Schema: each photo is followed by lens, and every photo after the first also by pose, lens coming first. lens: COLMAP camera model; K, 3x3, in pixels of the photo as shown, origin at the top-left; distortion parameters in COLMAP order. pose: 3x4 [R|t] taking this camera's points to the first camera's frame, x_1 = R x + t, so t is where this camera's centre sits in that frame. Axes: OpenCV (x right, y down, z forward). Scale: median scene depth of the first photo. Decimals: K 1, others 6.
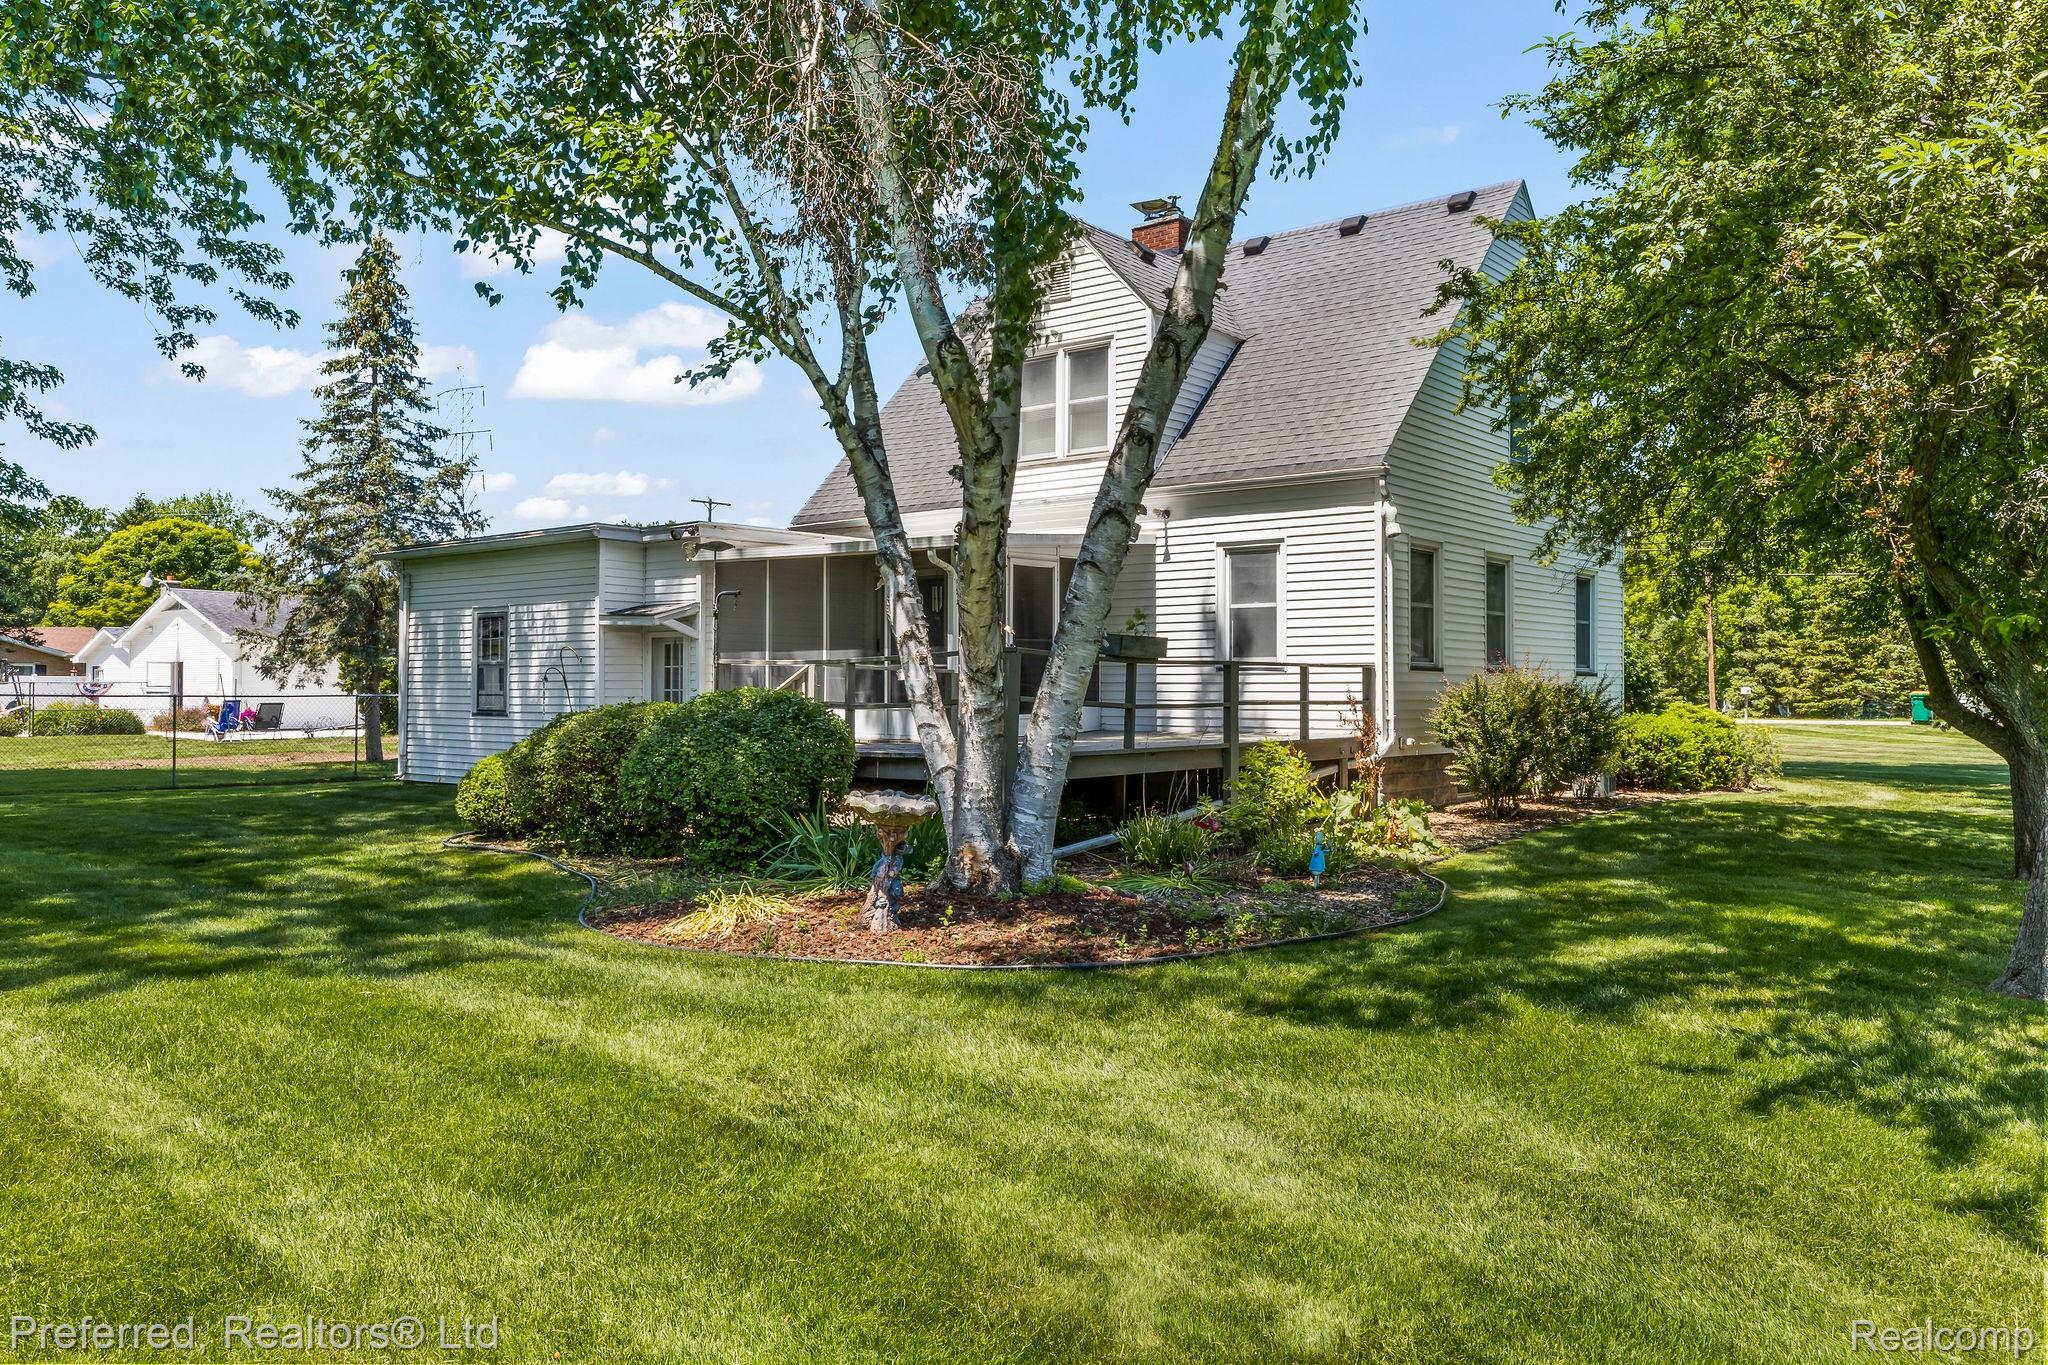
lens RADIAL K [[1485.7, 0, 1016.1], [0, 1485.7, 642.8], [0, 0, 1]] dist [0.026046, -0.000275]
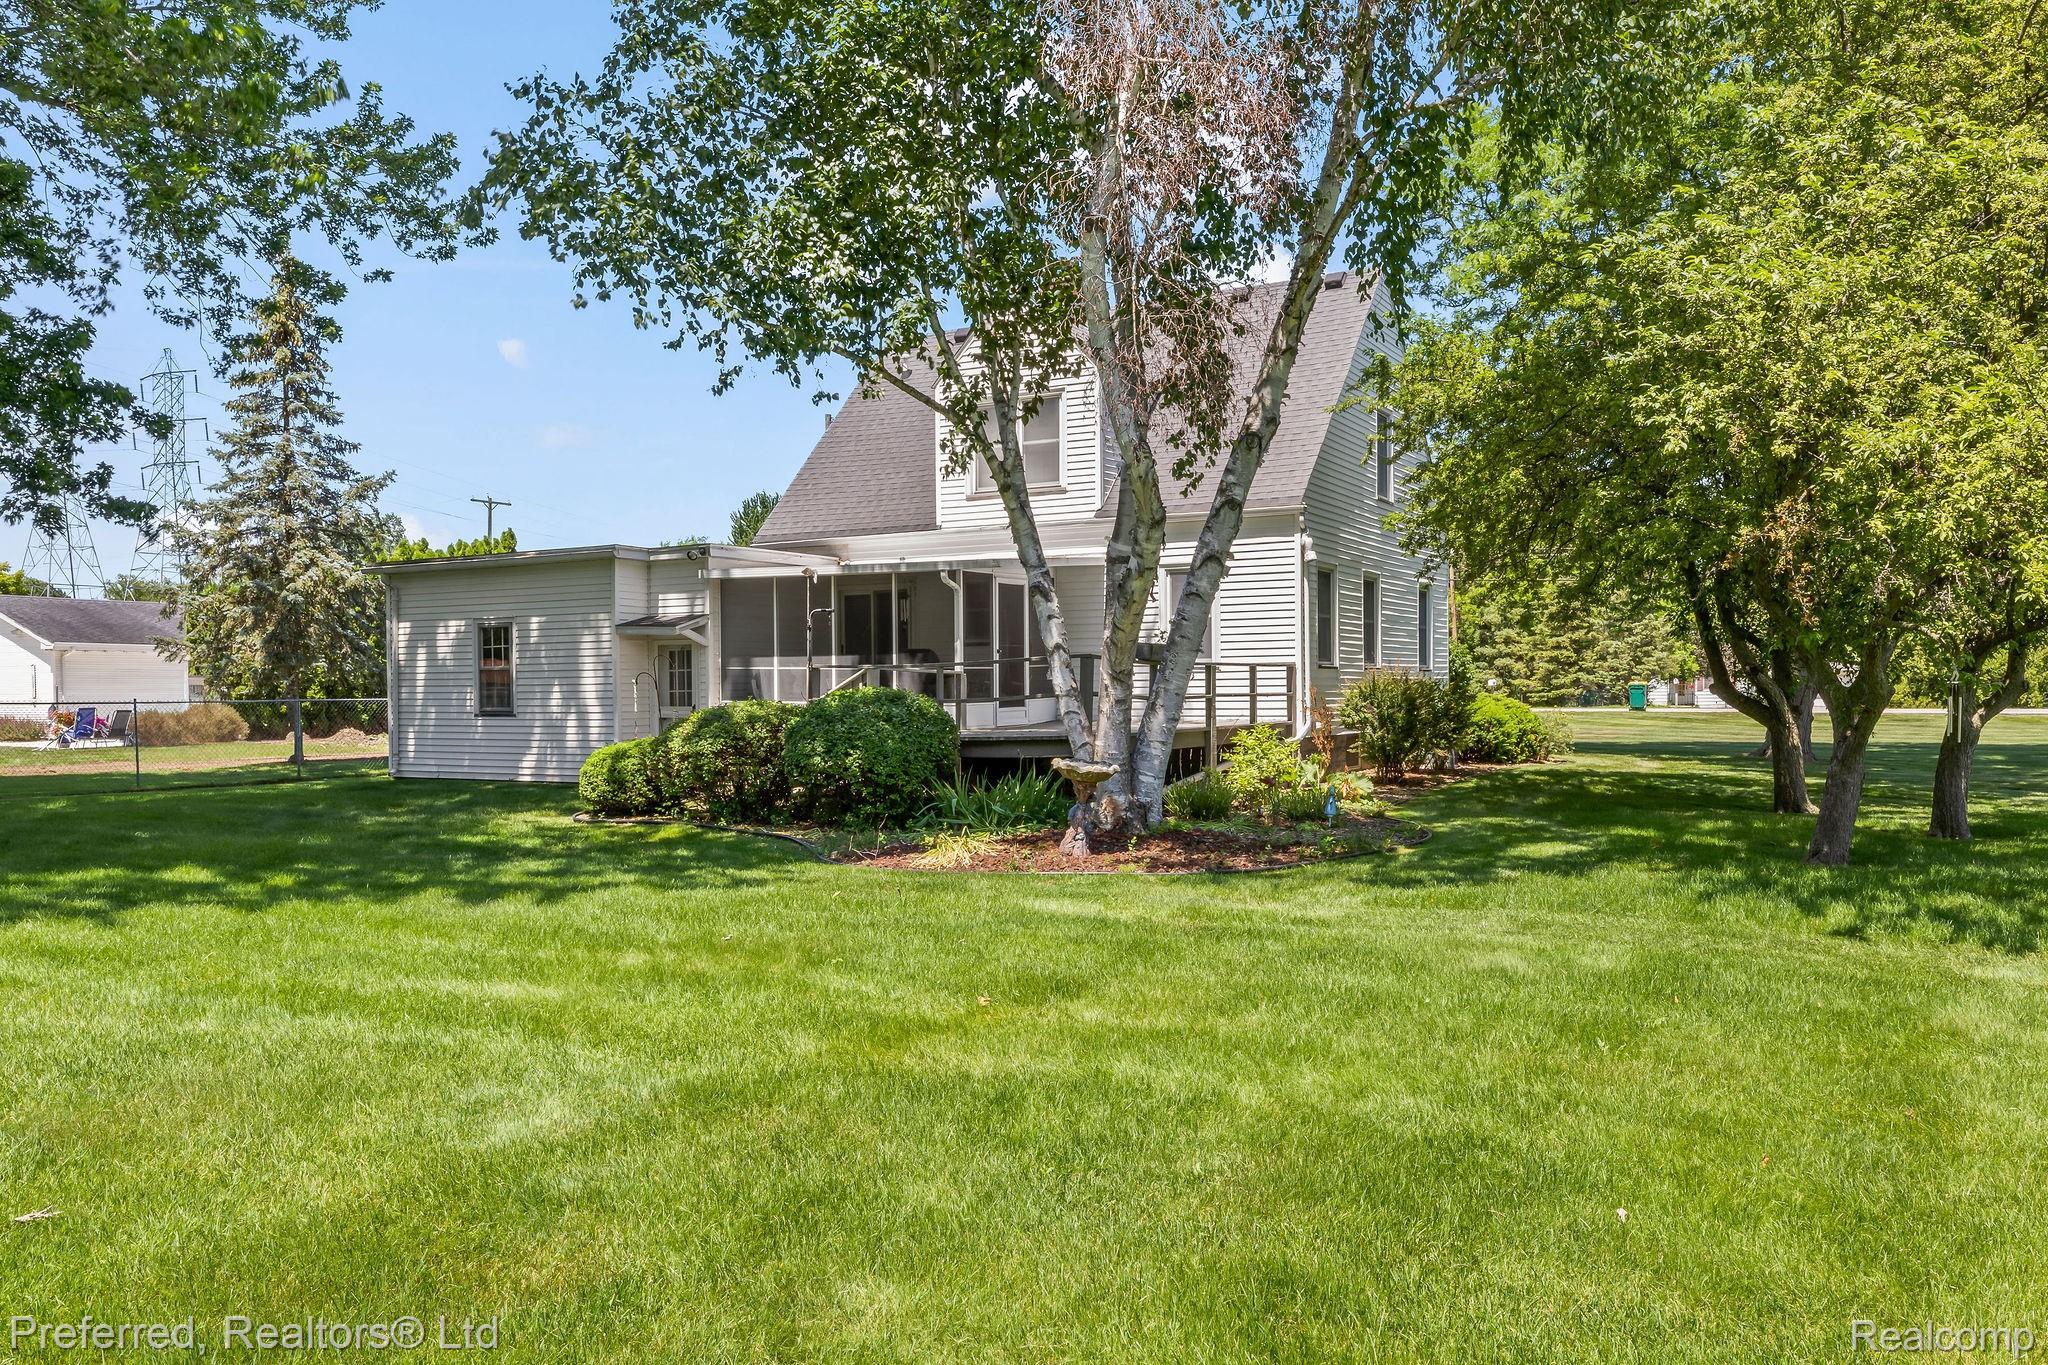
lens RADIAL K [[1464.4, 0, 1024.0], [0, 1464.4, 682.5], [0, 0, 1]] dist [0.031577, 0.000274]
pose [[0.987219, -0.010412, 0.159027, -0.152527], [0.006051, 0.999593, 0.027882, -0.004746], [-0.159253, -0.026563, 0.986880, -0.153283]]
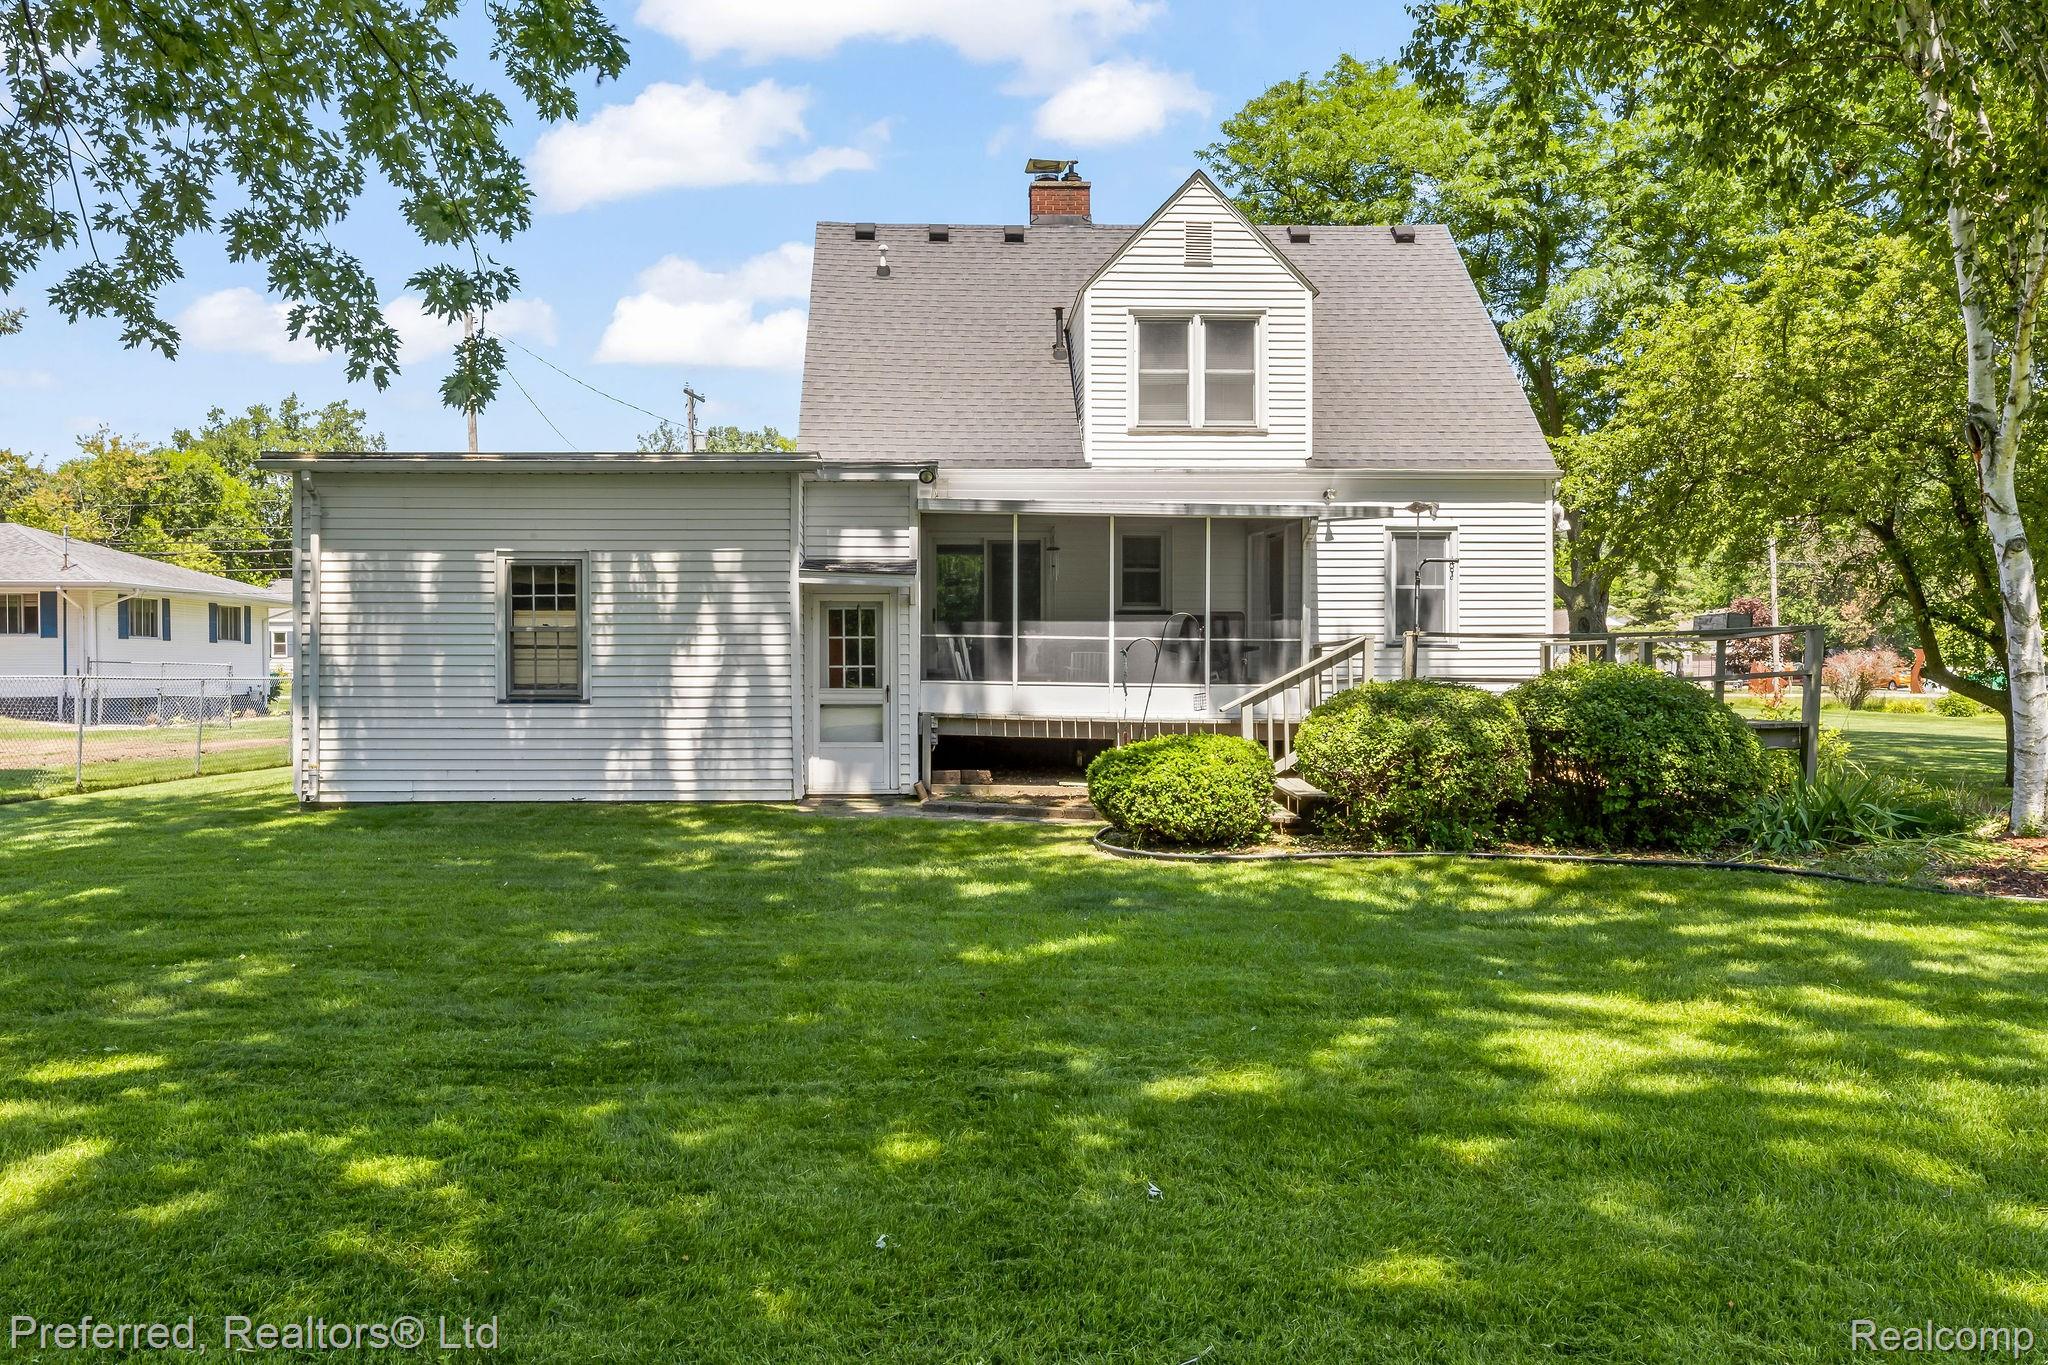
lens RADIAL K [[1464.4, 0, 1024.0], [0, 1464.4, 682.5], [0, 0, 1]] dist [0.031577, 0.000274]
pose [[0.760648, -0.012141, 0.649051, -0.684045], [-0.017894, 0.999053, 0.039658, 0.006879], [-0.648918, -0.041779, 0.759710, 0.330749]]
